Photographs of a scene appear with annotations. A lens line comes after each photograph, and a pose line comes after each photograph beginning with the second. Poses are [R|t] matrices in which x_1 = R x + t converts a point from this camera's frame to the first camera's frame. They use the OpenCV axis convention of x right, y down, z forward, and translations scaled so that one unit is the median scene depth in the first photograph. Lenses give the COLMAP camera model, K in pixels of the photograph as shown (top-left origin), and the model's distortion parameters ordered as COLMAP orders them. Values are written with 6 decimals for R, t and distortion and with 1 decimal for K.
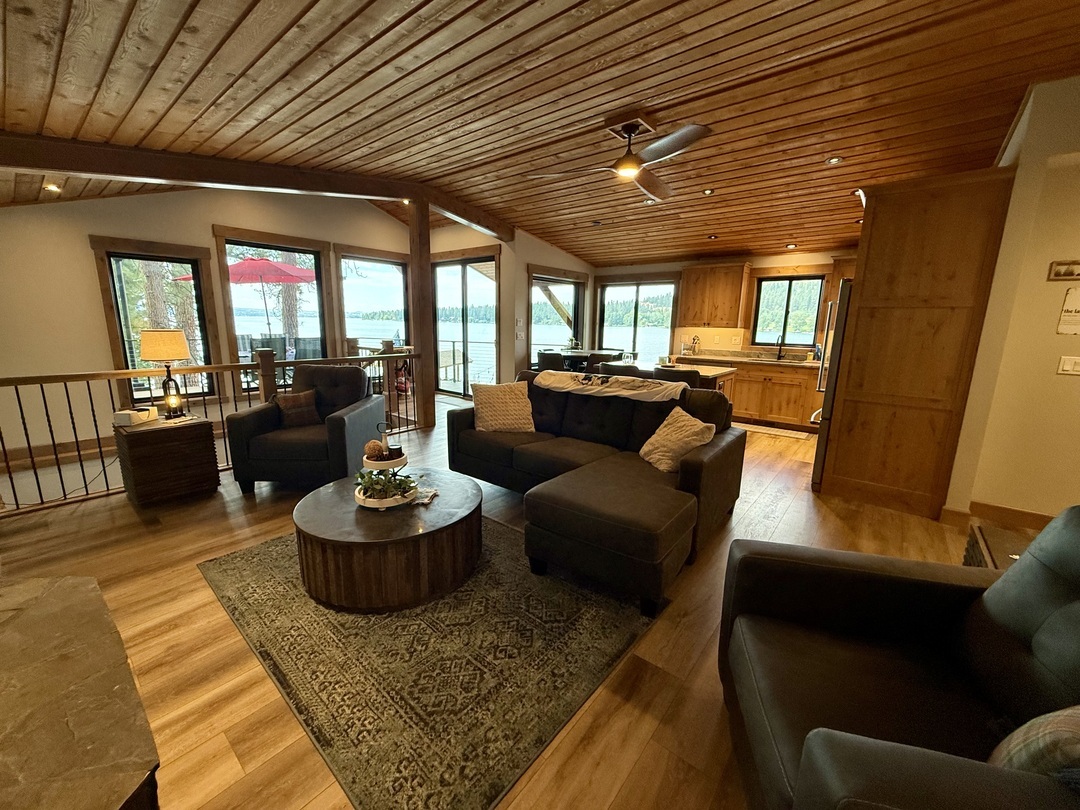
lens RADIAL K [[429.2, 0, 539.6], [0, 429.2, 407.0], [0, 0, 1]] dist [-0.000843, -0.000153]
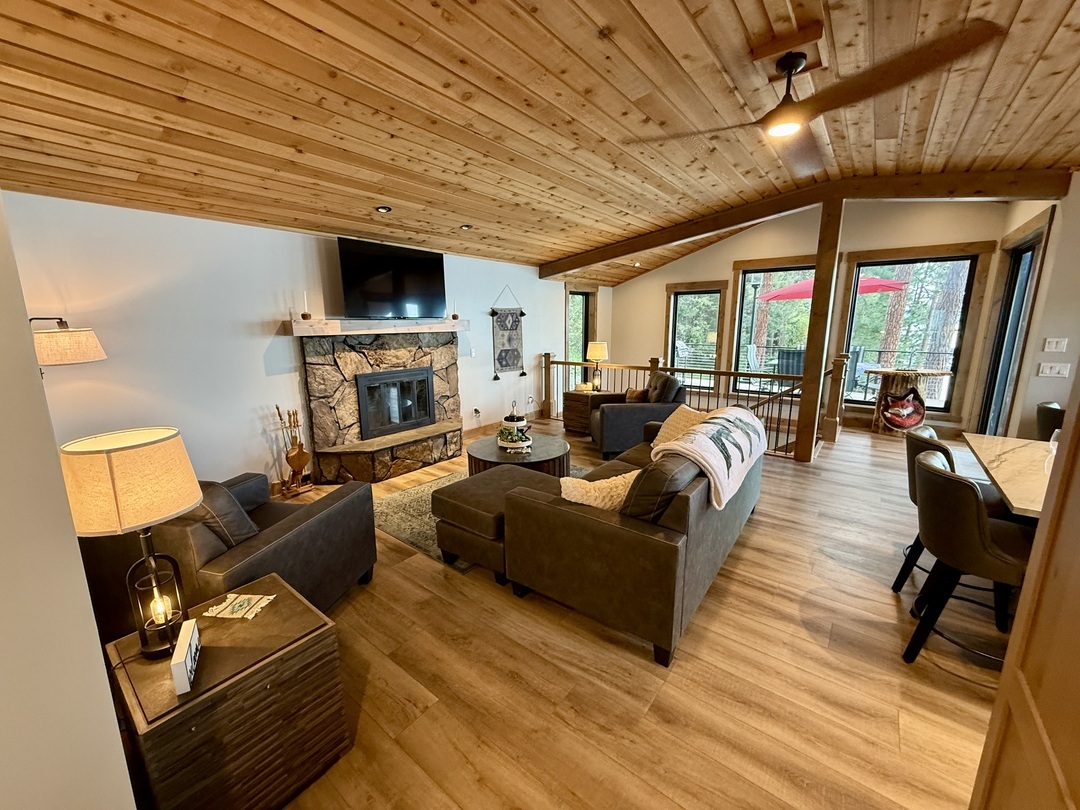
lens RADIAL K [[429.2, 0, 537.9], [0, 429.2, 405.8], [0, 0, 1]] dist [-0.000843, -0.000153]
pose [[0.016505, 0.180676, -0.983404, 0.958322], [-0.189524, 0.966273, 0.174348, -0.188061], [0.981737, 0.183502, 0.050191, 0.698302]]
